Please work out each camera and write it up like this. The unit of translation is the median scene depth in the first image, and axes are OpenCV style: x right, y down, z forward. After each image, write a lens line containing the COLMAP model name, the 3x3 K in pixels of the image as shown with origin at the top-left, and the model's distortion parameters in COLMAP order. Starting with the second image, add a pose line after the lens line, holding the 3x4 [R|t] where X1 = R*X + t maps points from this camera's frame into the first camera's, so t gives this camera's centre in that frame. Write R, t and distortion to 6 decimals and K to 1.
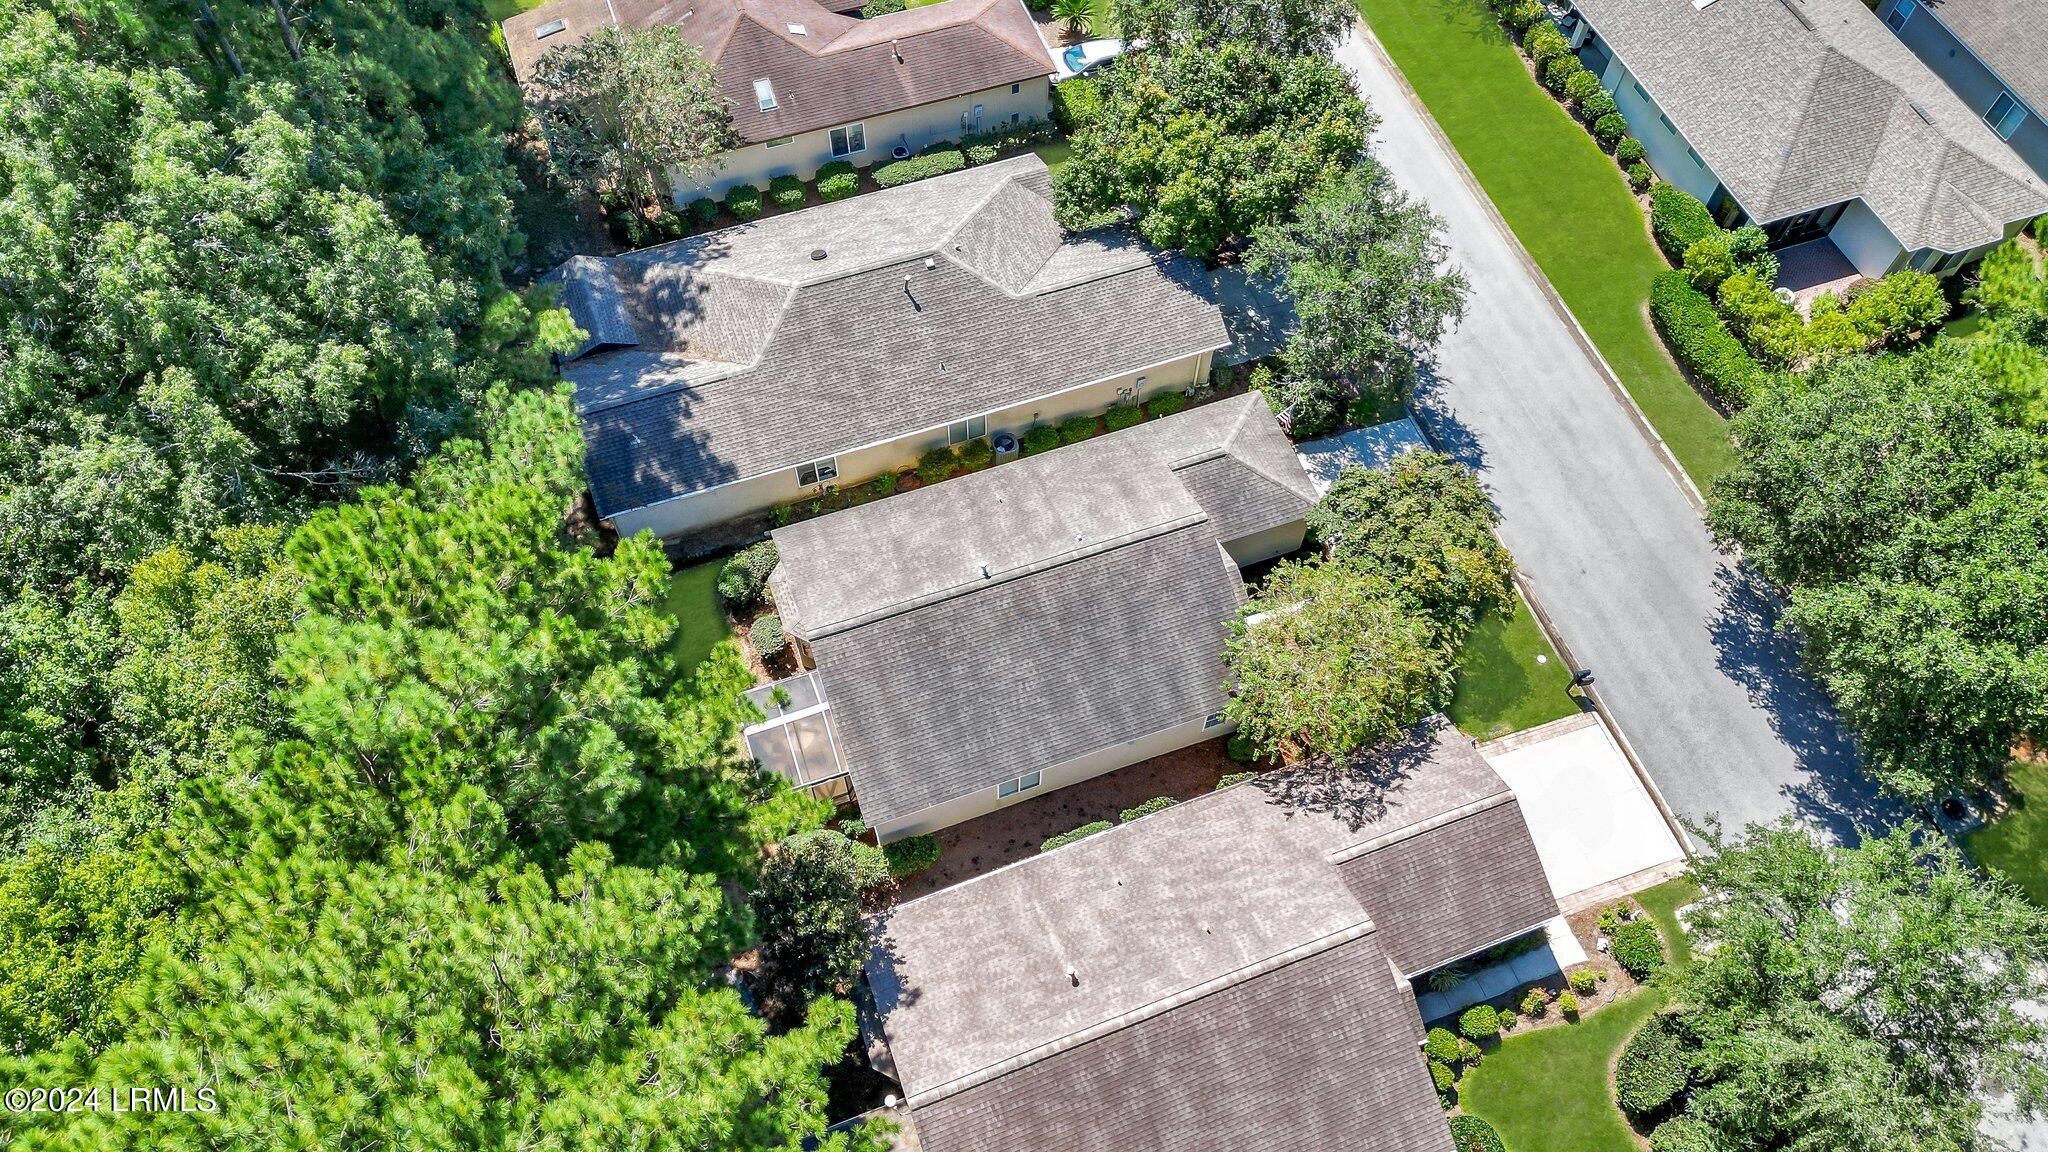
lens RADIAL K [[1452.7, 0, 1023.2], [0, 1452.7, 584.6], [0, 0, 1]] dist [0.030036, -0.008036]
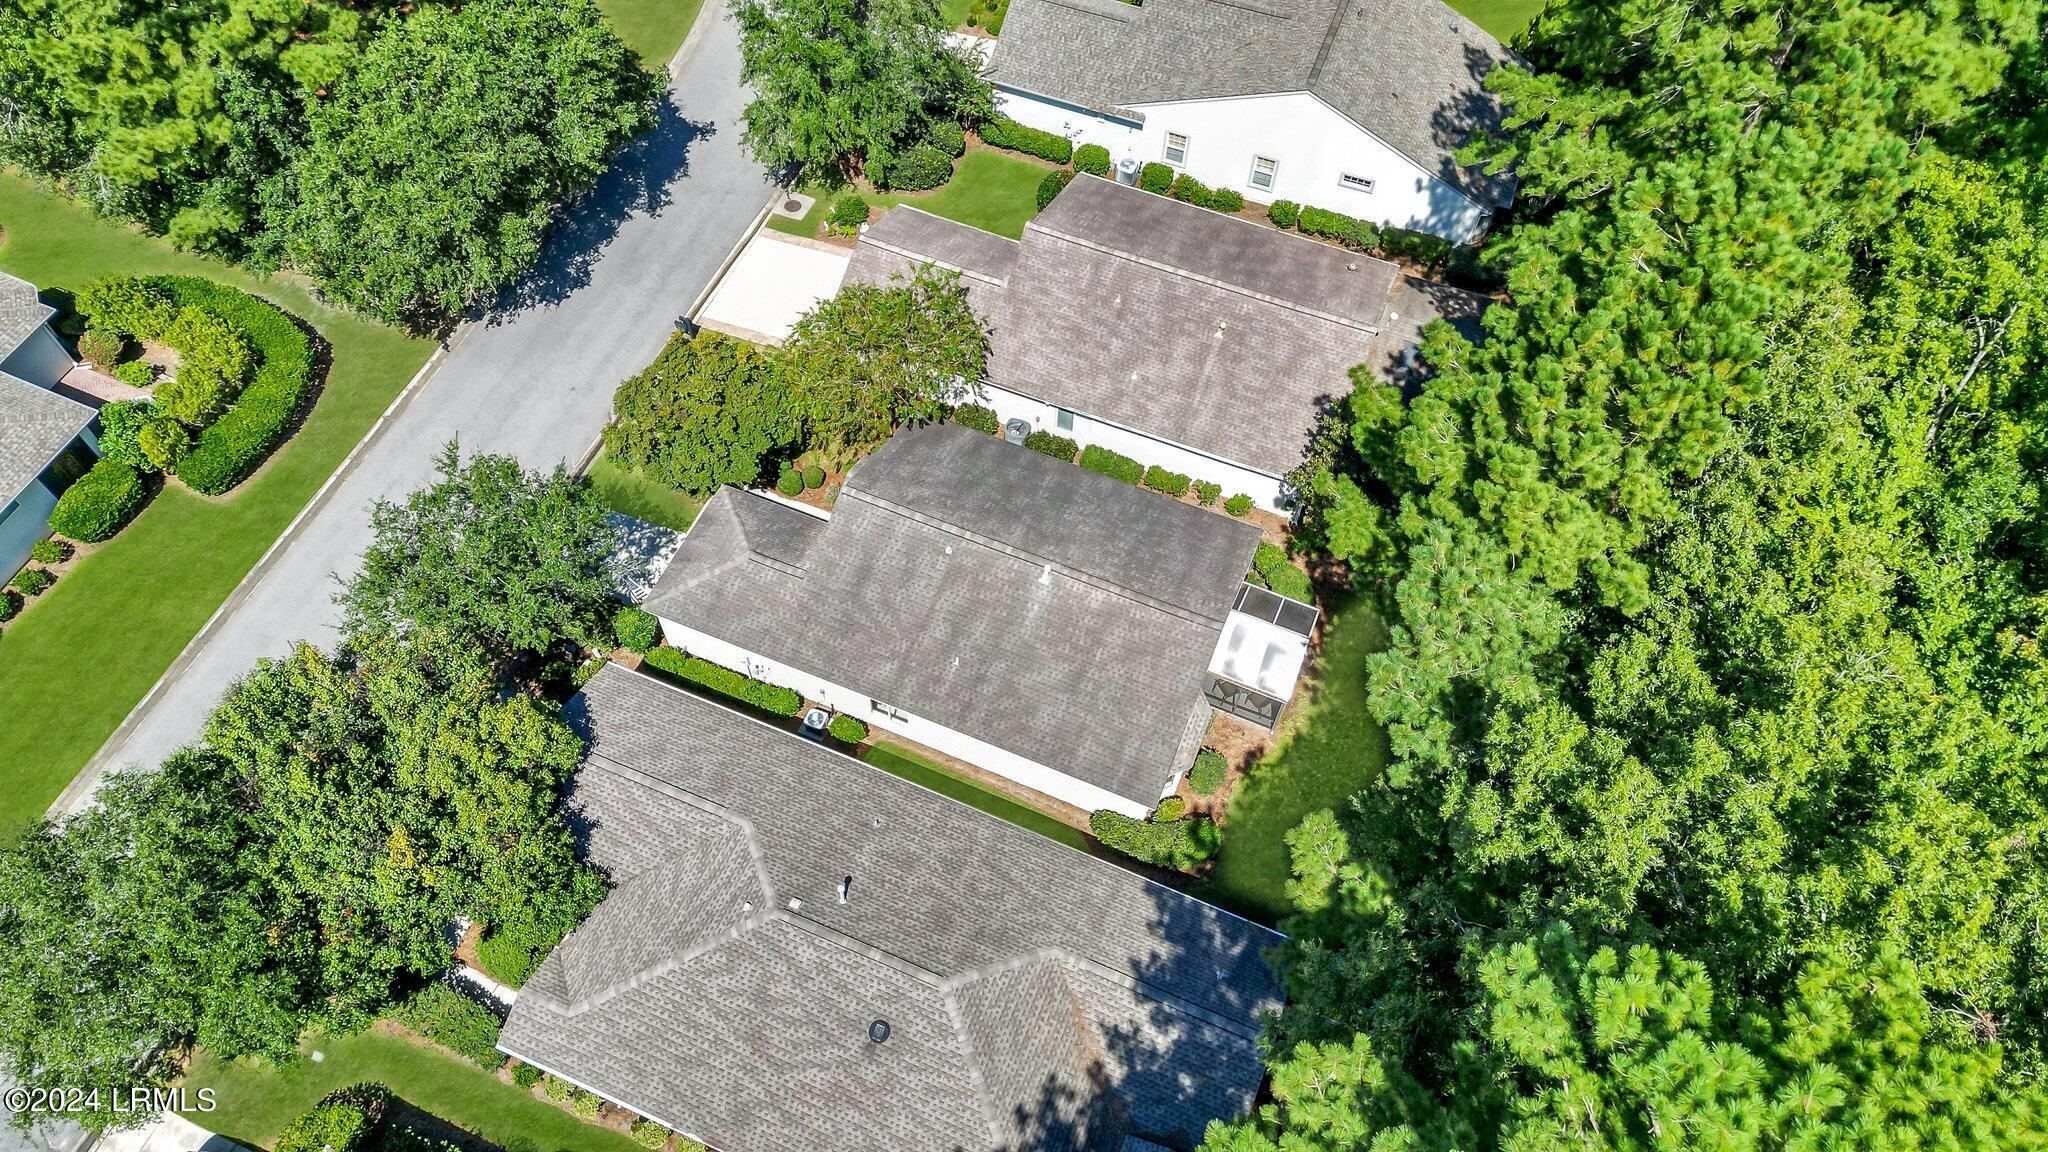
lens RADIAL K [[1452.7, 0, 1018.0], [0, 1452.7, 575.6], [0, 0, 1]] dist [0.030036, -0.008036]
pose [[-0.740371, -0.583605, 0.333552, -0.322937], [0.560017, -0.261061, 0.786275, -0.752341], [-0.371796, 0.768929, 0.520111, 0.438058]]
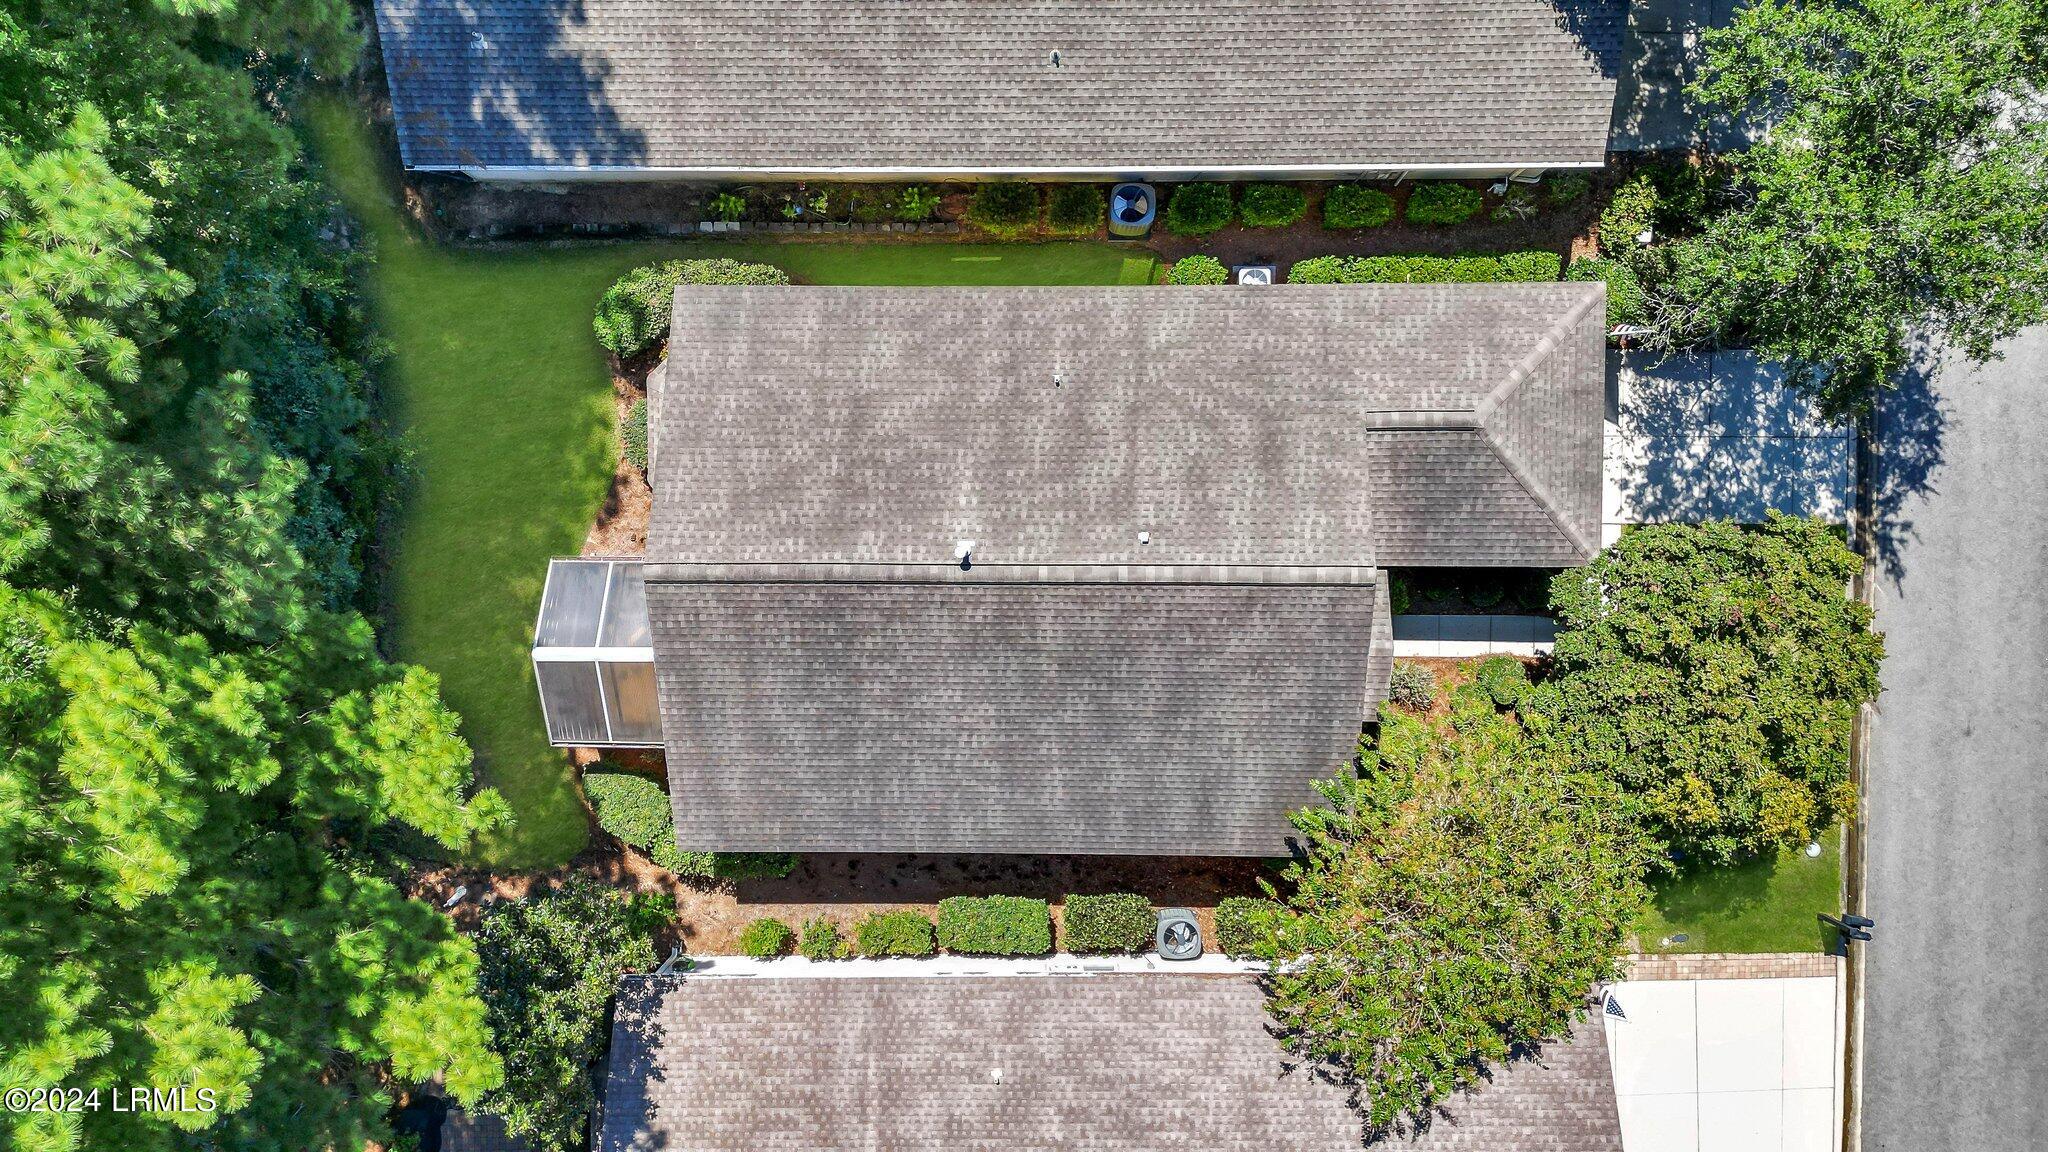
lens RADIAL K [[1452.7, 0, 1030.5], [0, 1452.7, 566.9], [0, 0, 1]] dist [0.030036, -0.008036]
pose [[0.939203, 0.342368, -0.026125, 0.014191], [-0.275555, 0.796939, 0.537547, -0.295830], [0.204859, -0.497667, 0.842829, 0.470453]]
